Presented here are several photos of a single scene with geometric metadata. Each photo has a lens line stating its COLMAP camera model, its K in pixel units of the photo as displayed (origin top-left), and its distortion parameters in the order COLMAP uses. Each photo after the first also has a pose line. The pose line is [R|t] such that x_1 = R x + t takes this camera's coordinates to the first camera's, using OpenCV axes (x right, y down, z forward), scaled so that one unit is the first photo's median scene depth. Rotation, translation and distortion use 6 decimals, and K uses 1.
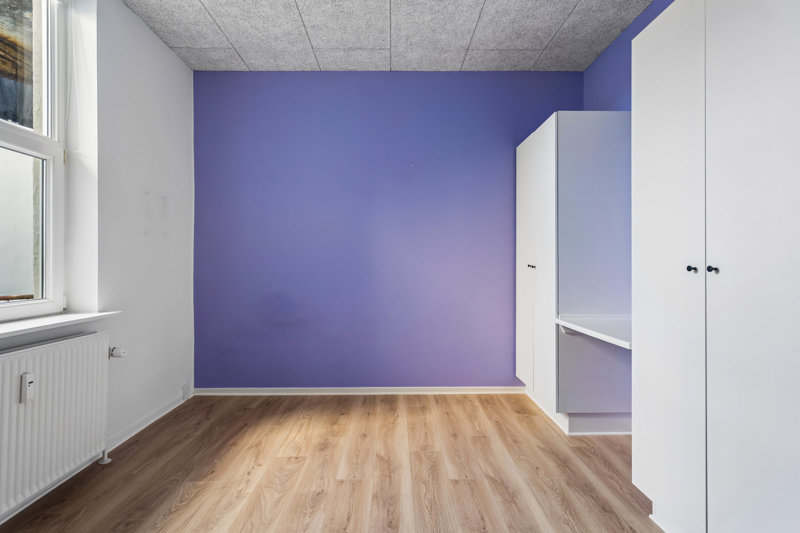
lens RADIAL K [[386.2, 0, 398.7], [0, 386.2, 264.0], [0, 0, 1]] dist [0.001178, 0.000475]
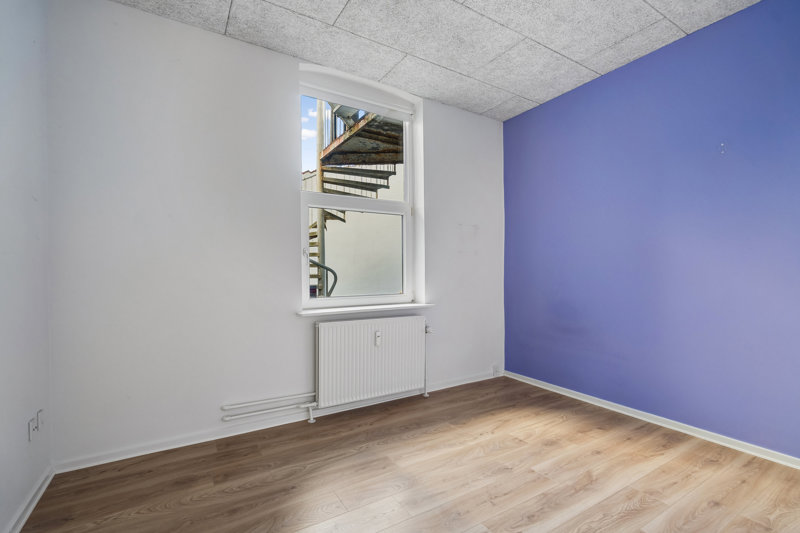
lens RADIAL K [[364.3, 0, 398.7], [0, 364.3, 278.6], [0, 0, 1]] dist [0.000147, 0.000250]
pose [[0.505710, 0.015571, -0.862563, 0.437965], [0.003656, 0.999789, 0.020191, -0.011943], [0.862696, -0.013364, 0.505546, 0.113350]]
